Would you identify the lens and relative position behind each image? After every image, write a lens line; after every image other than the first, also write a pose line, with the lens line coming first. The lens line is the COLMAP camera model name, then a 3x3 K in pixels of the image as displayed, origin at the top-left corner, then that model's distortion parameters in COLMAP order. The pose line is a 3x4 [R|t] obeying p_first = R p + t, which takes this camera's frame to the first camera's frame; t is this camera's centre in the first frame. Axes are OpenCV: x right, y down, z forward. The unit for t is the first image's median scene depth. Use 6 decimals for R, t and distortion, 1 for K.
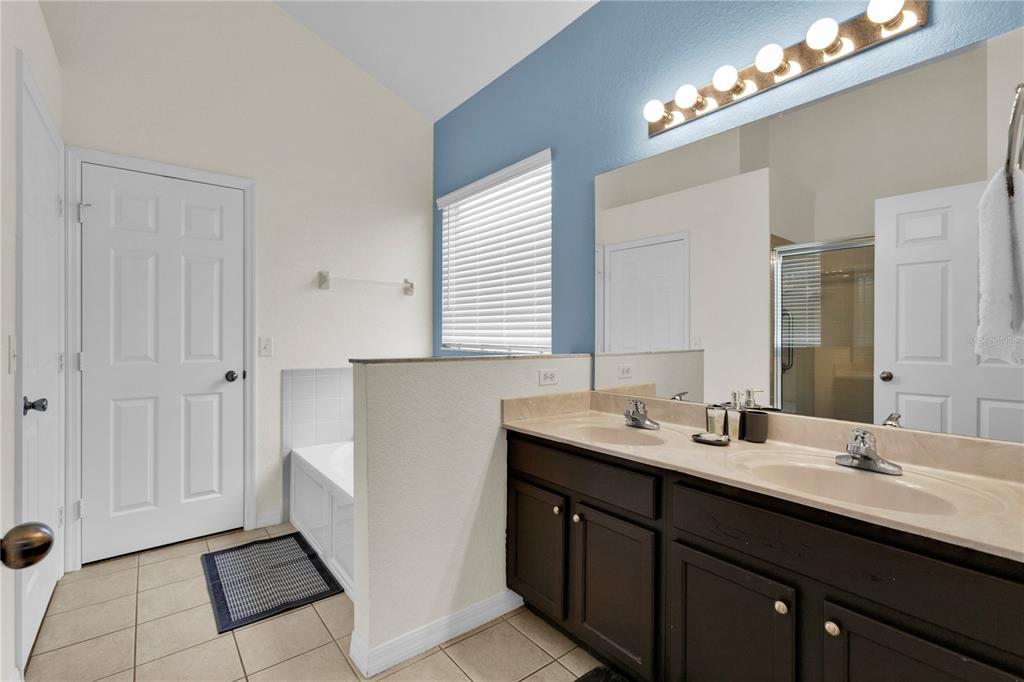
lens RADIAL K [[456.4, 0, 510.9], [0, 456.4, 338.9], [0, 0, 1]] dist [-0.002331, 0.002504]
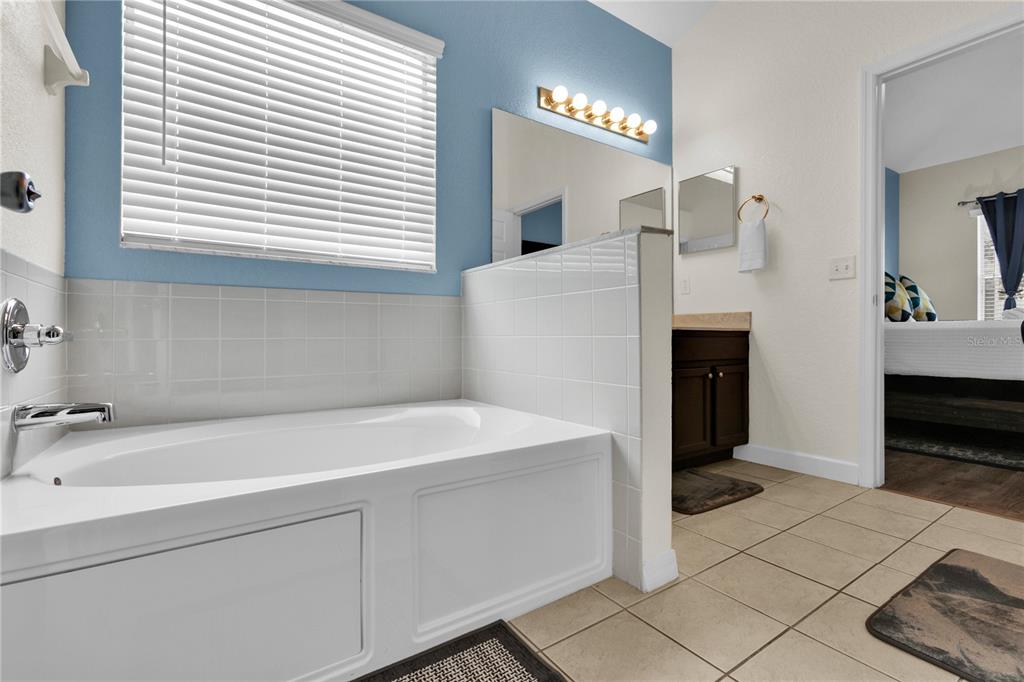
lens RADIAL K [[456.4, 0, 510.3], [0, 456.4, 334.5], [0, 0, 1]] dist [-0.002331, 0.002504]
pose [[0.084209, -0.005530, 0.996433, -0.881866], [0.006383, 0.999967, 0.005010, 0.170682], [-0.996428, 0.005938, 0.084242, 0.877265]]
